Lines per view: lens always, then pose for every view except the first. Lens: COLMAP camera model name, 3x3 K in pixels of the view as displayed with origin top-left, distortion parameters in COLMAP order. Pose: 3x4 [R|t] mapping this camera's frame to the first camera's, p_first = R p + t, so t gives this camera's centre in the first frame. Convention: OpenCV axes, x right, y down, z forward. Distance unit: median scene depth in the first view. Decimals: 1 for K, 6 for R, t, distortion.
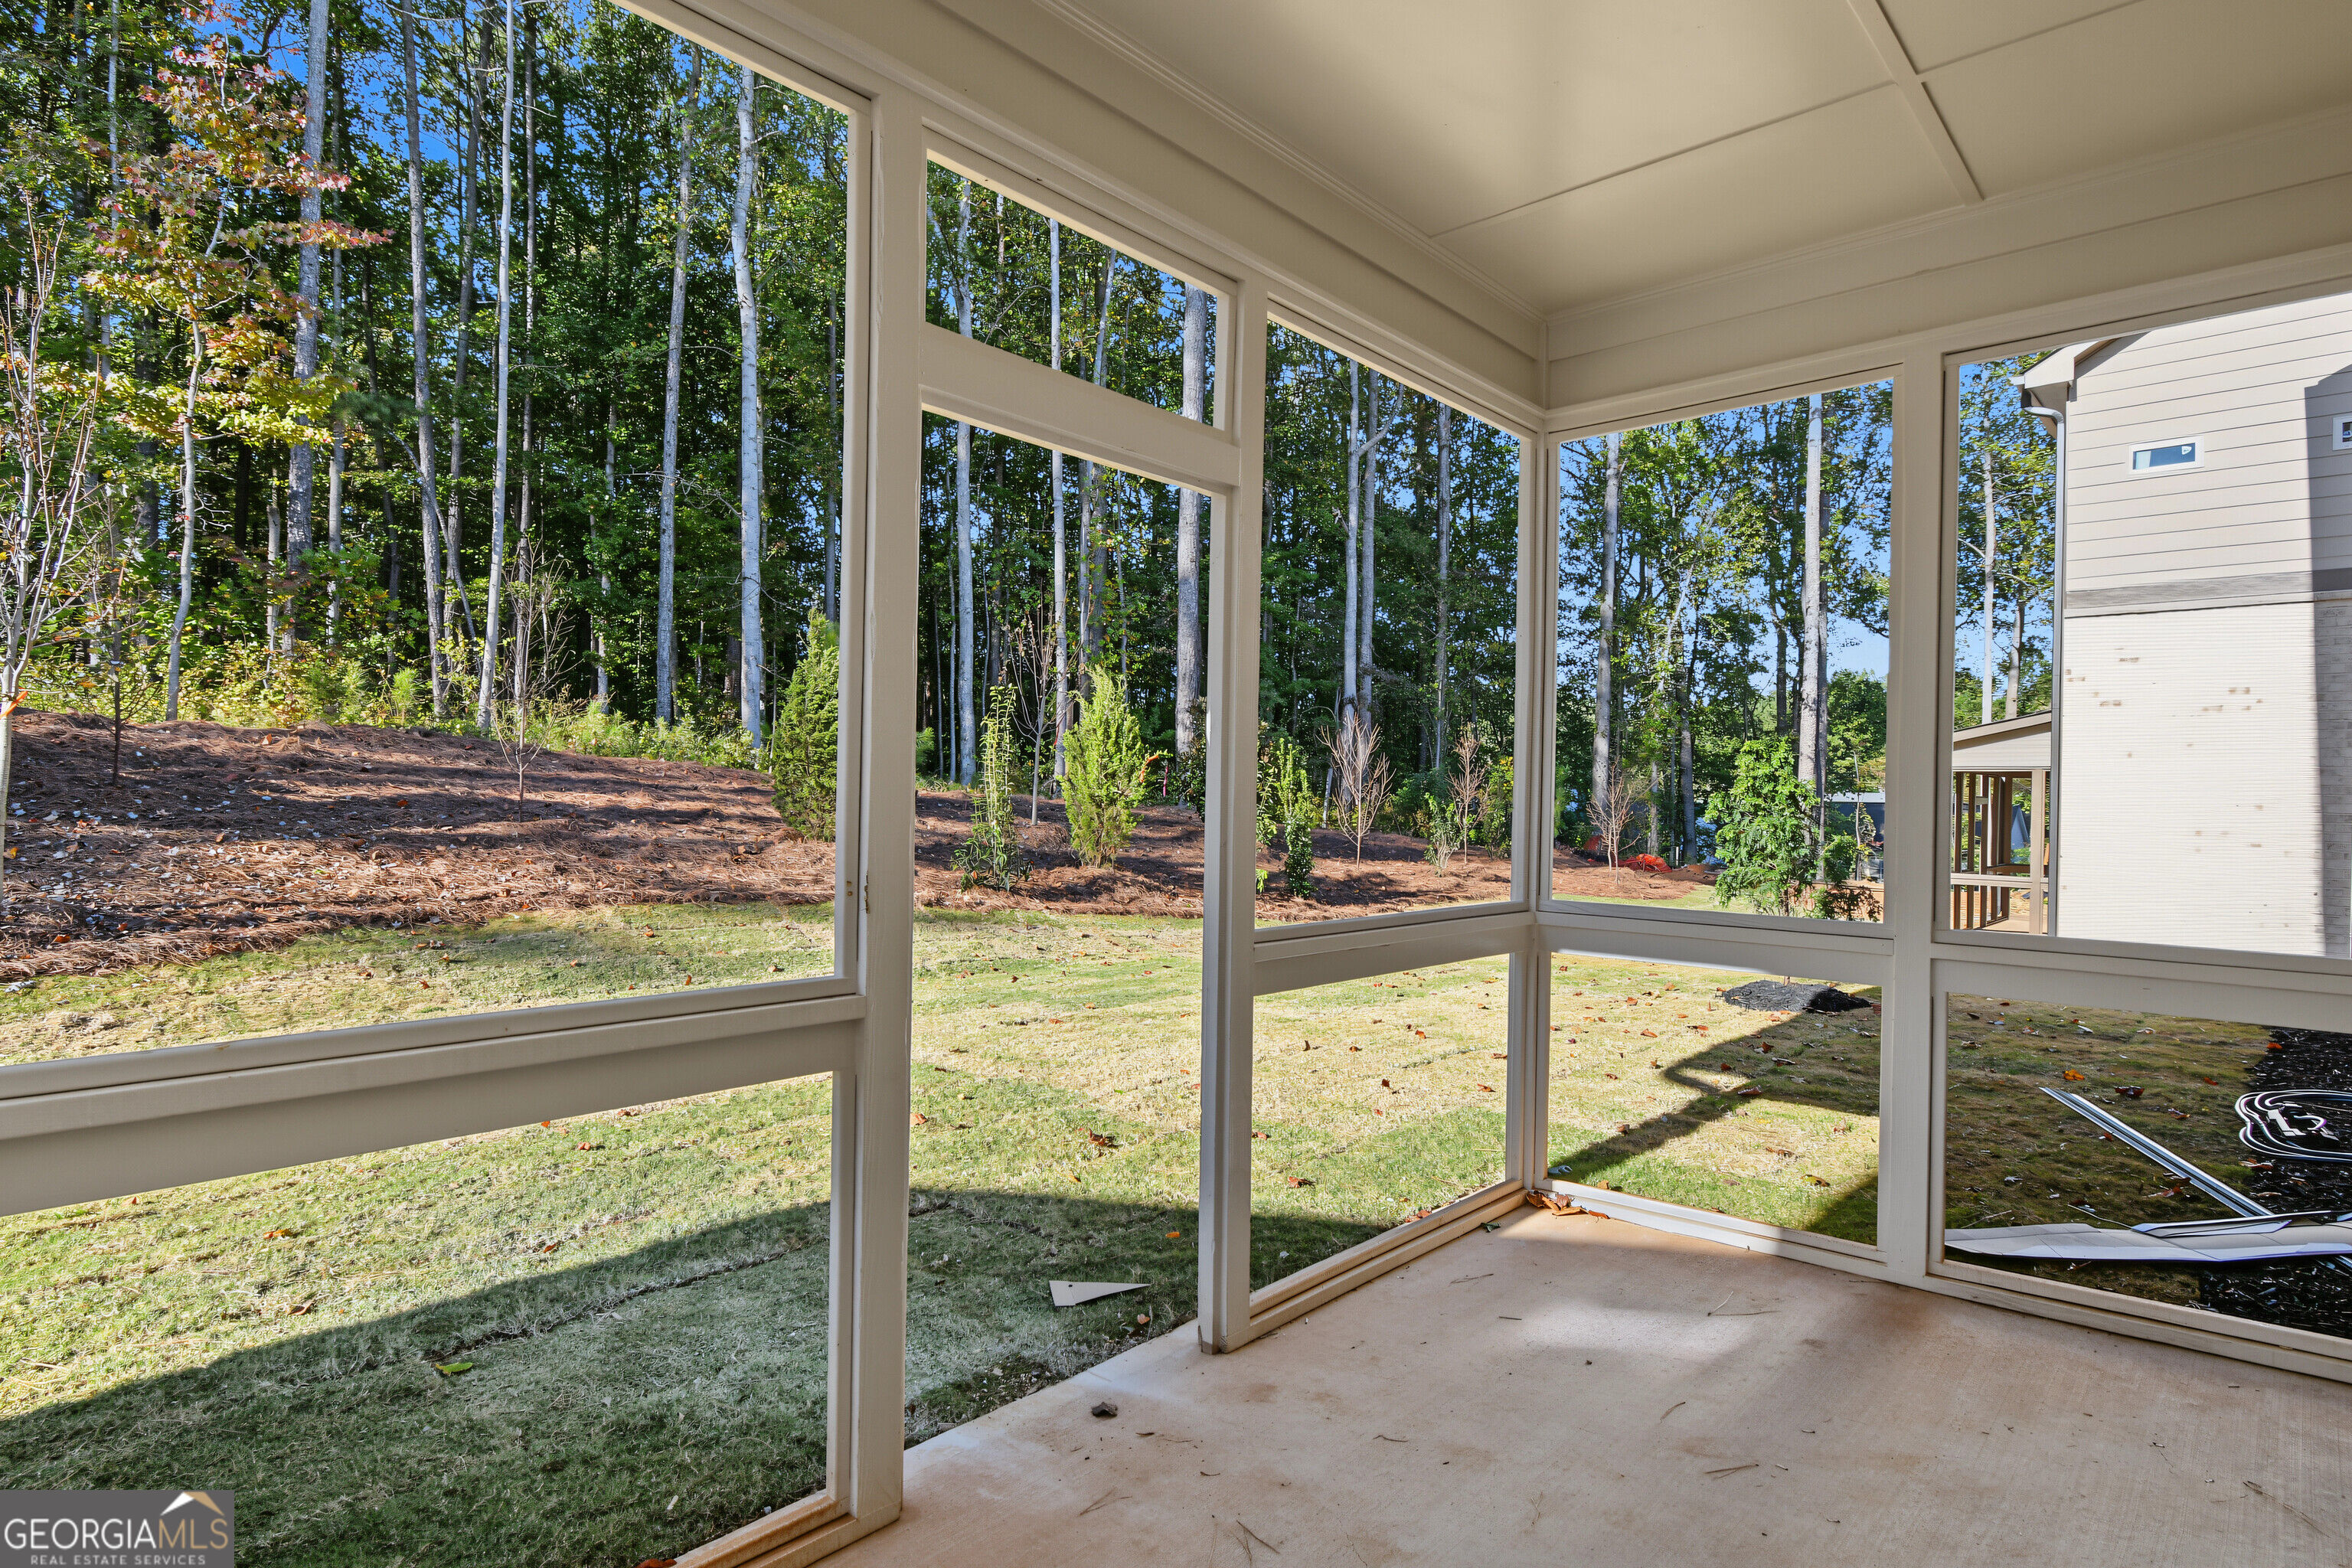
lens RADIAL K [[1260.9, 0, 1158.4], [0, 1260.9, 788.5], [0, 0, 1]] dist [-0.000431, -0.000443]
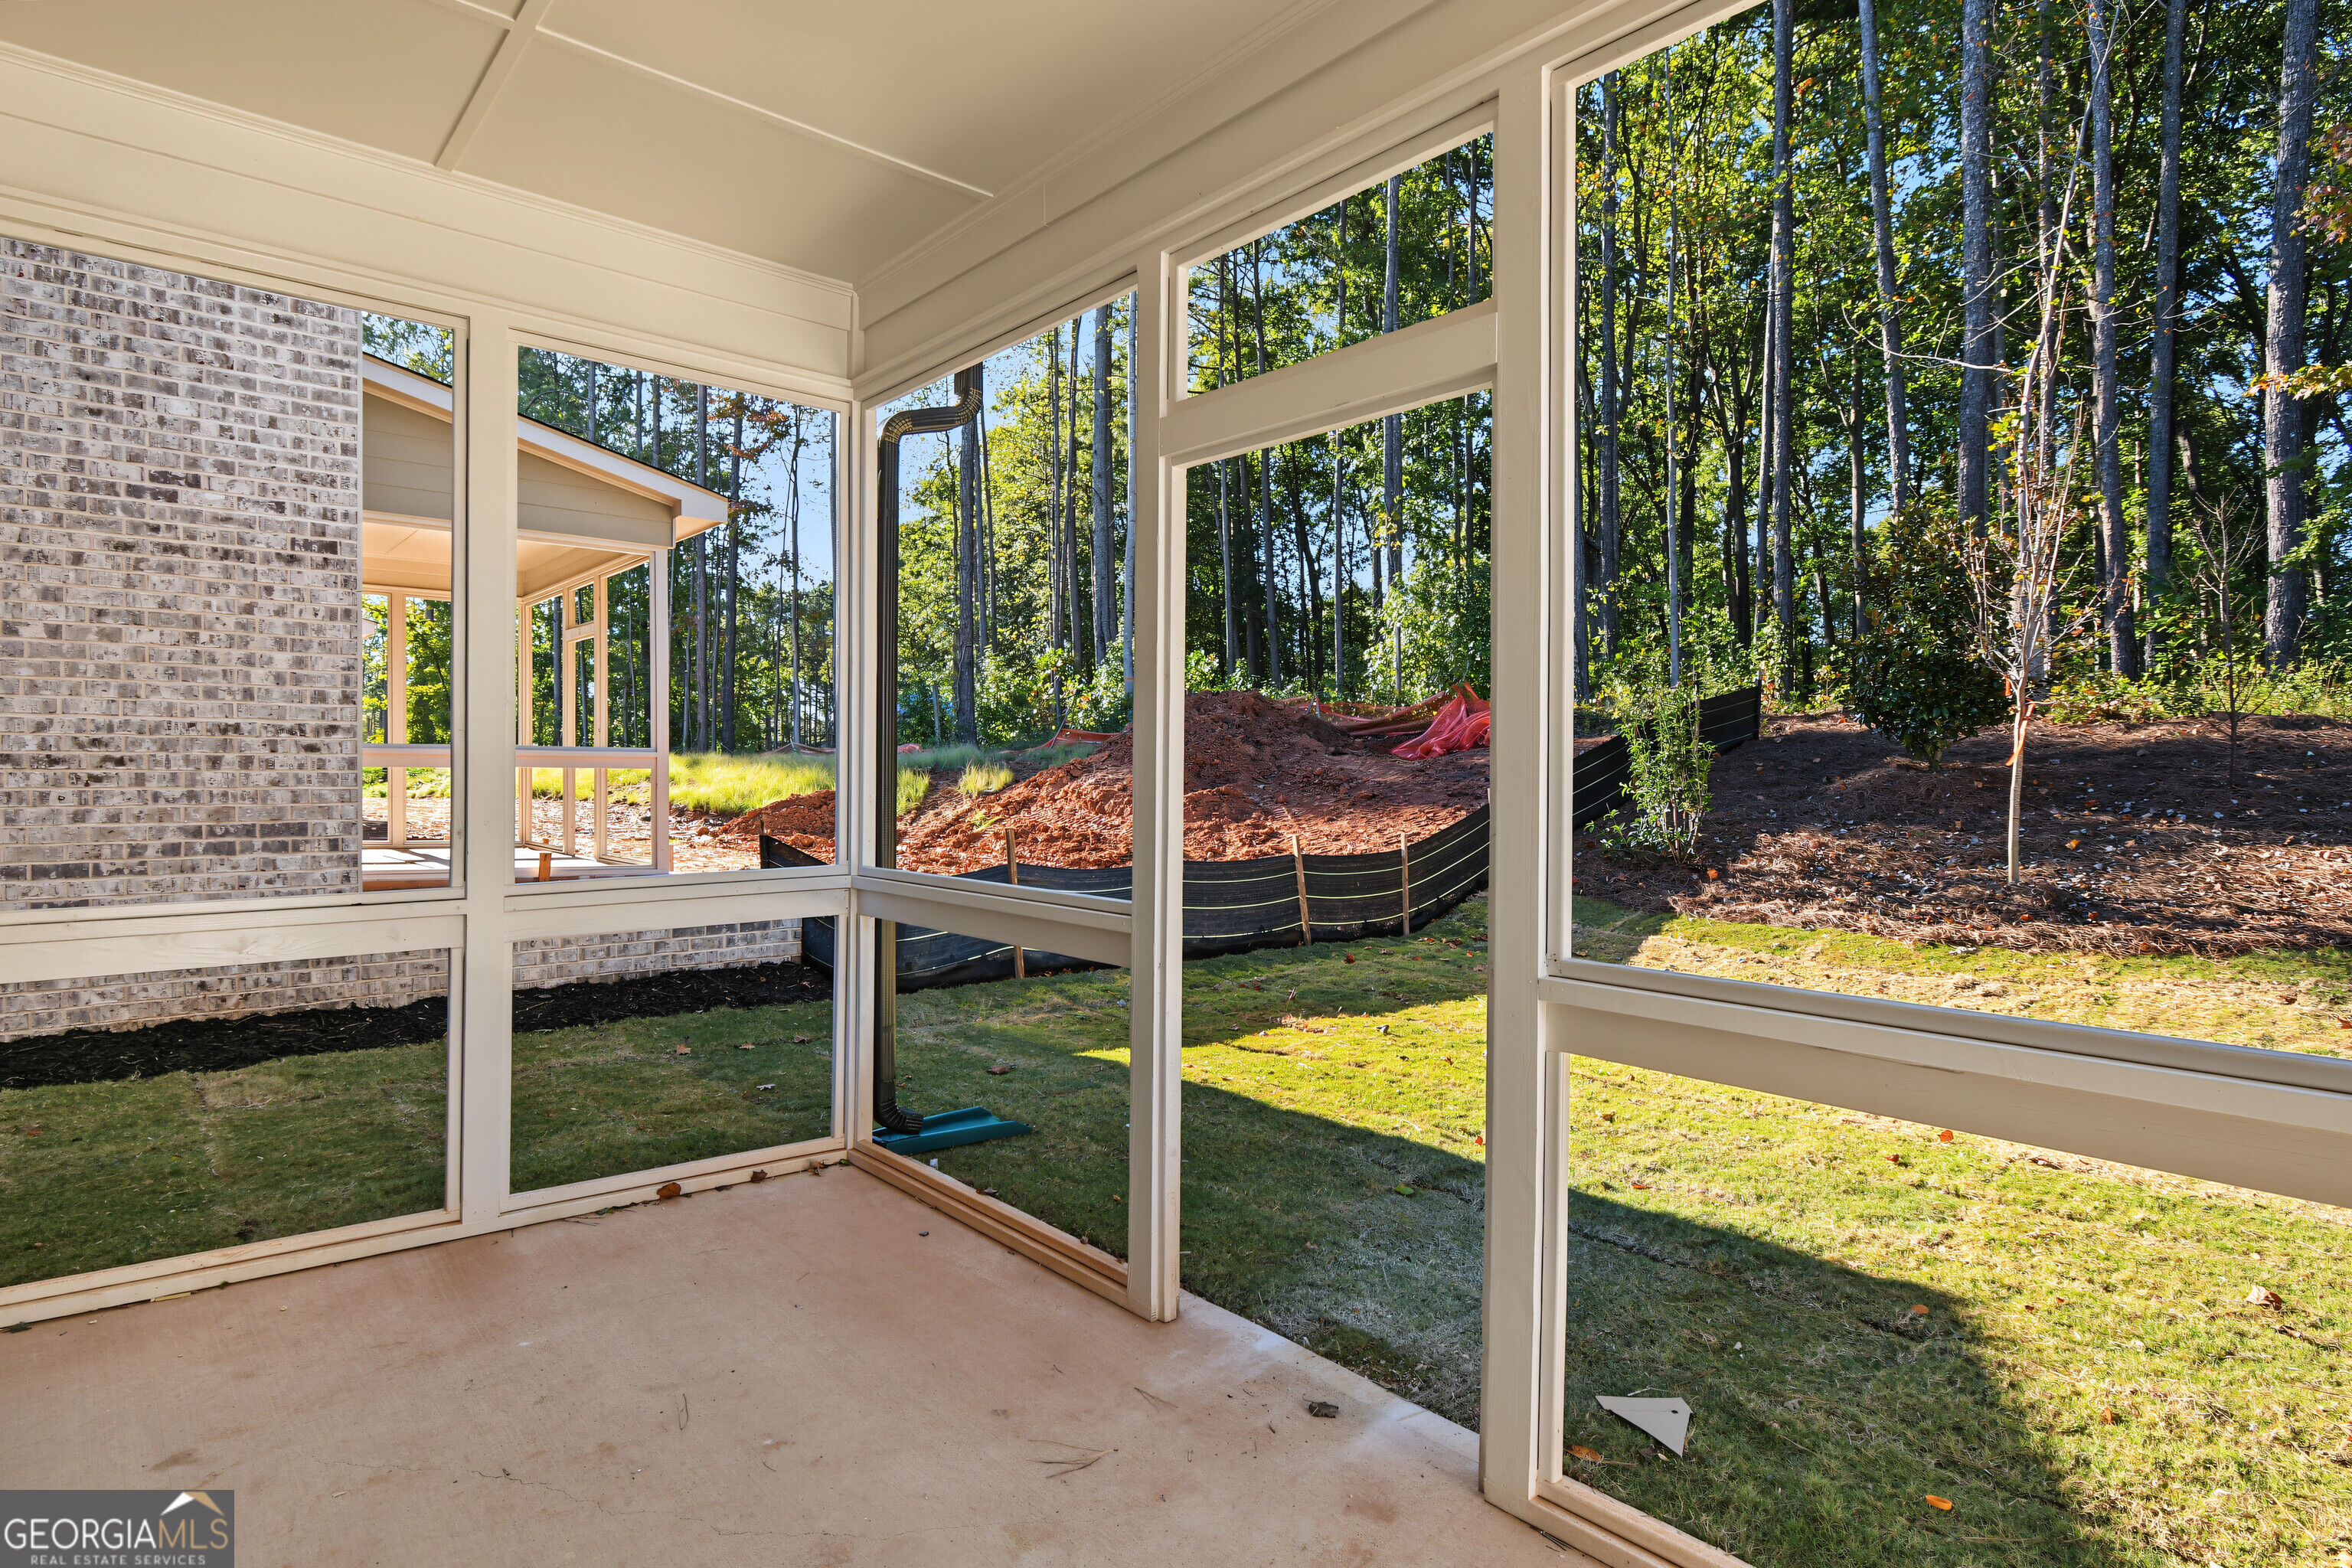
lens RADIAL K [[1226.5, 0, 1176.8], [0, 1226.5, 776.9], [0, 0, 1]] dist [-0.000004, -0.001921]
pose [[-0.114775, -0.012782, -0.993309, 0.152167], [-0.004227, 0.999914, -0.012379, 0.003524], [0.993383, 0.002778, -0.114819, 0.166469]]
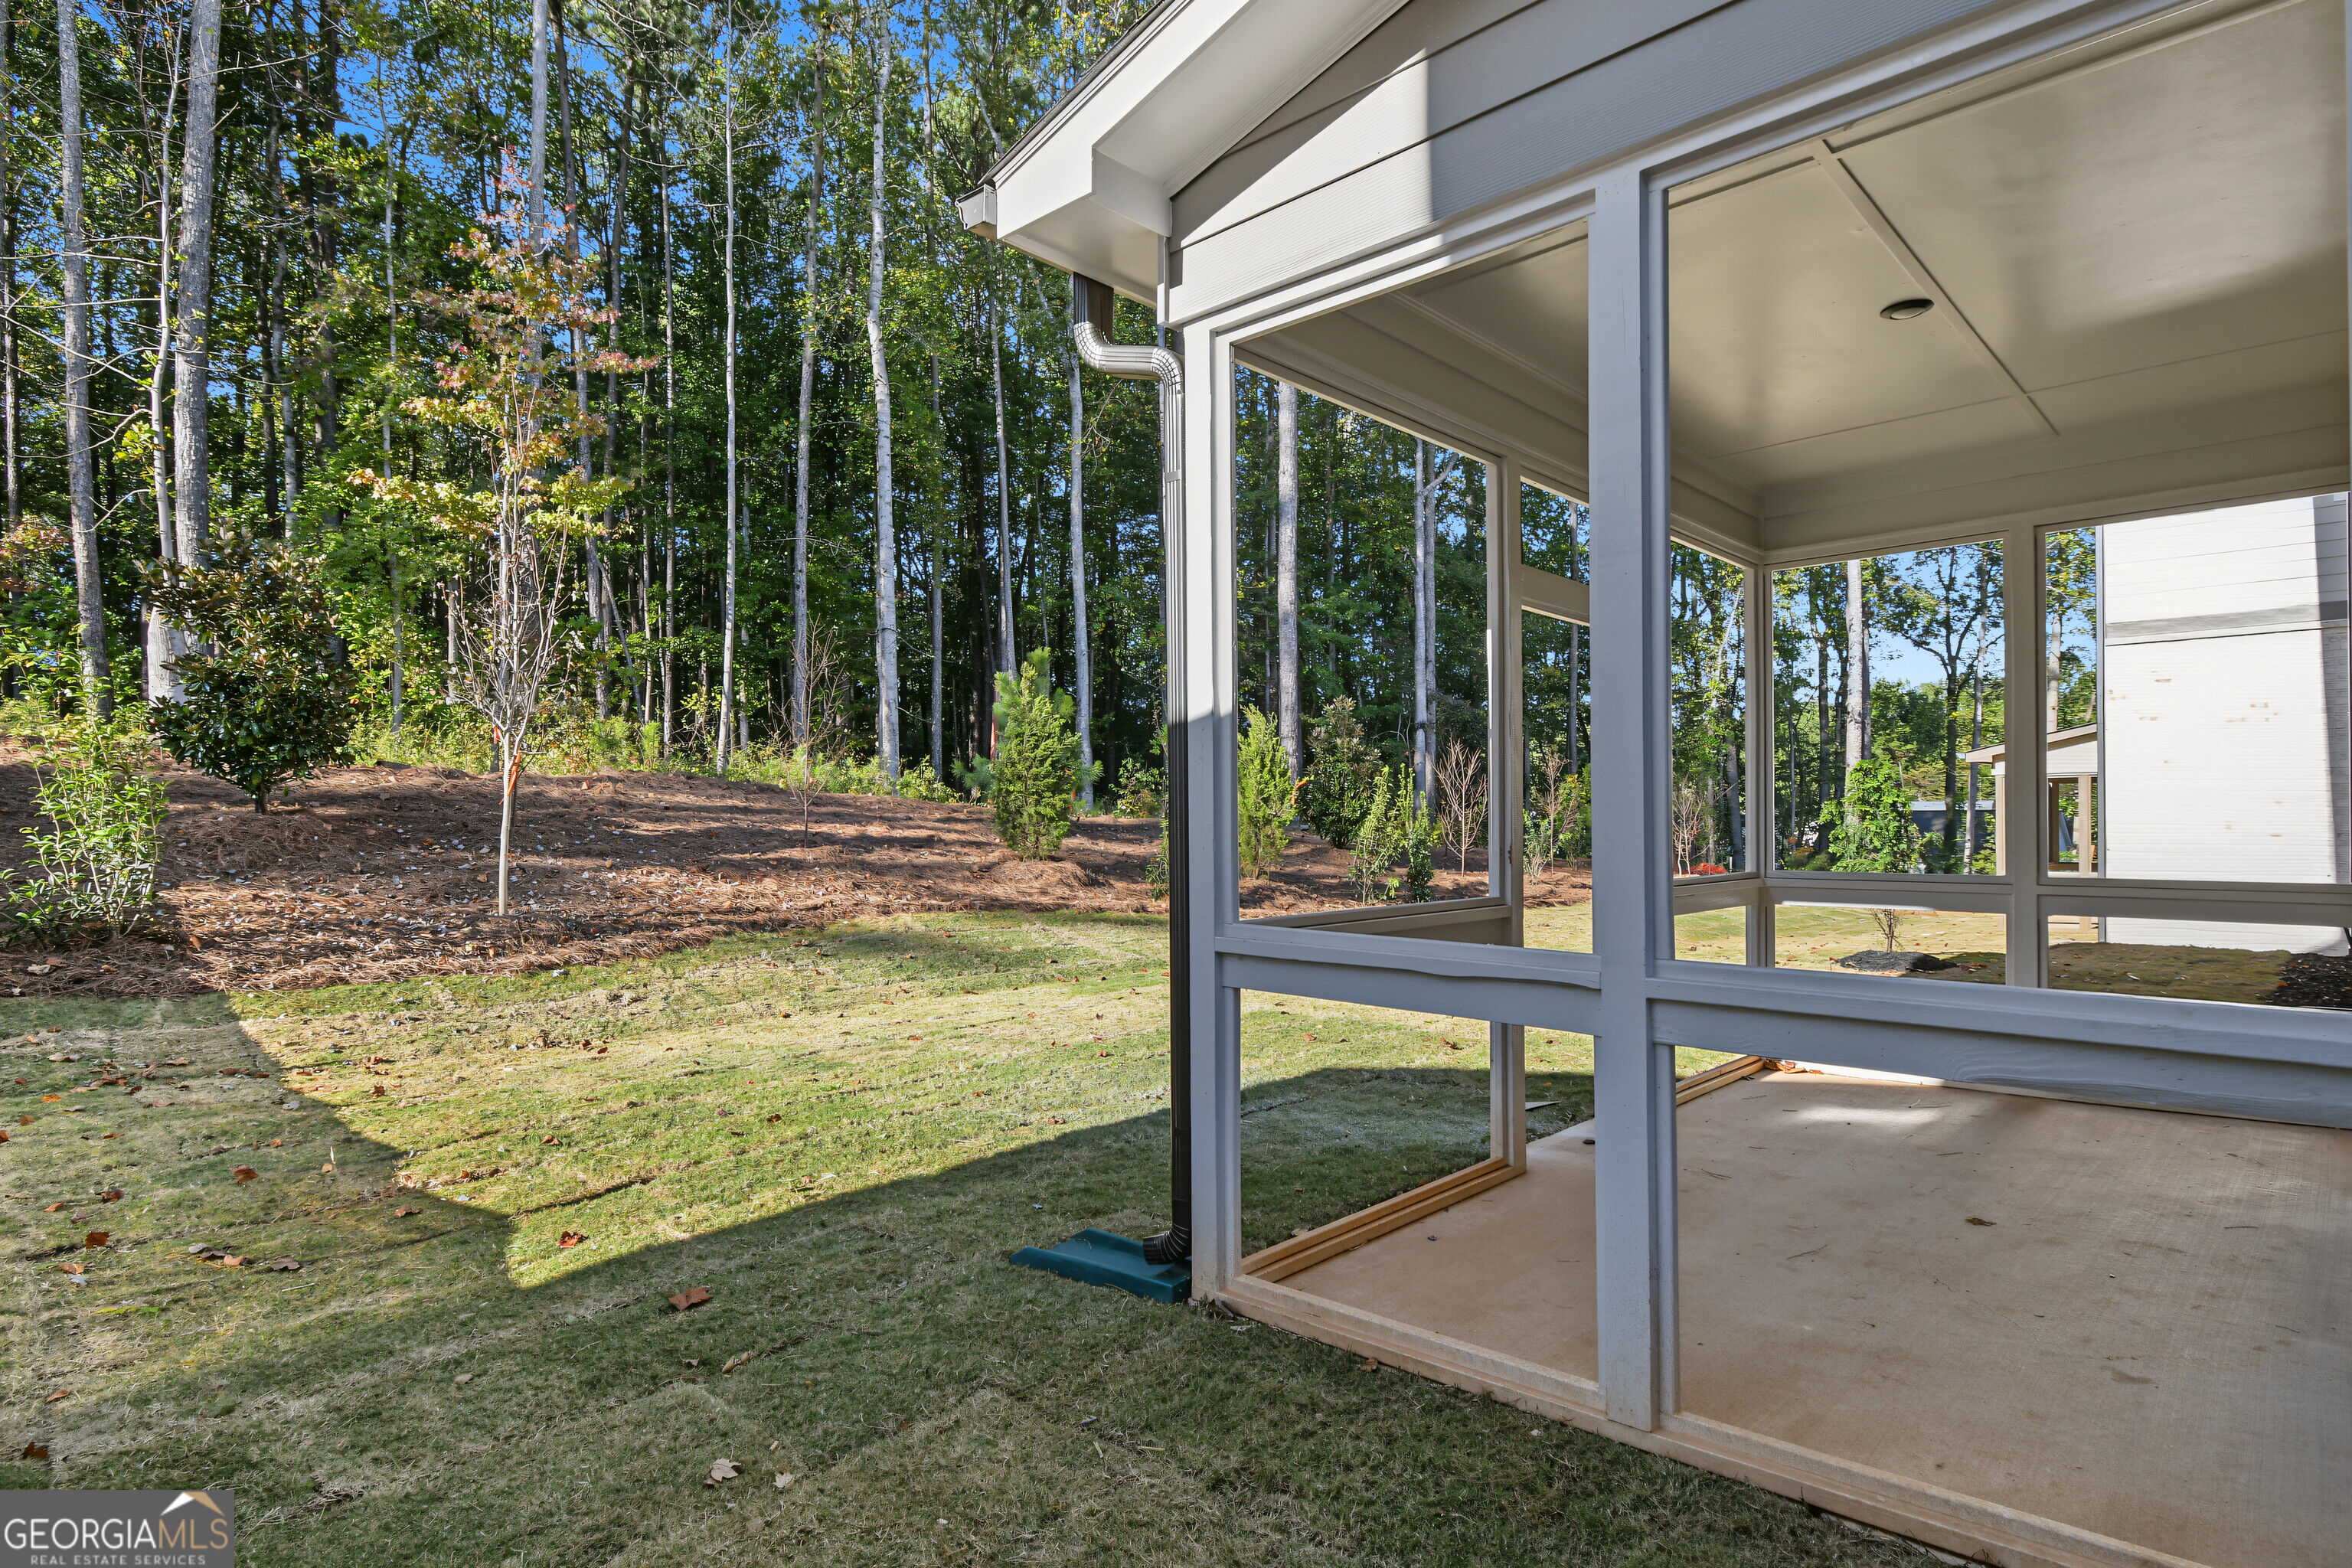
lens RADIAL K [[1230.4, 0, 1166.0], [0, 1230.4, 805.1], [0, 0, 1]] dist [0.002275, -0.003306]
pose [[0.999297, -0.022361, -0.030104, -0.097627], [0.022159, 0.999730, -0.007043, 0.000733], [0.030254, 0.006371, 0.999522, -0.132860]]
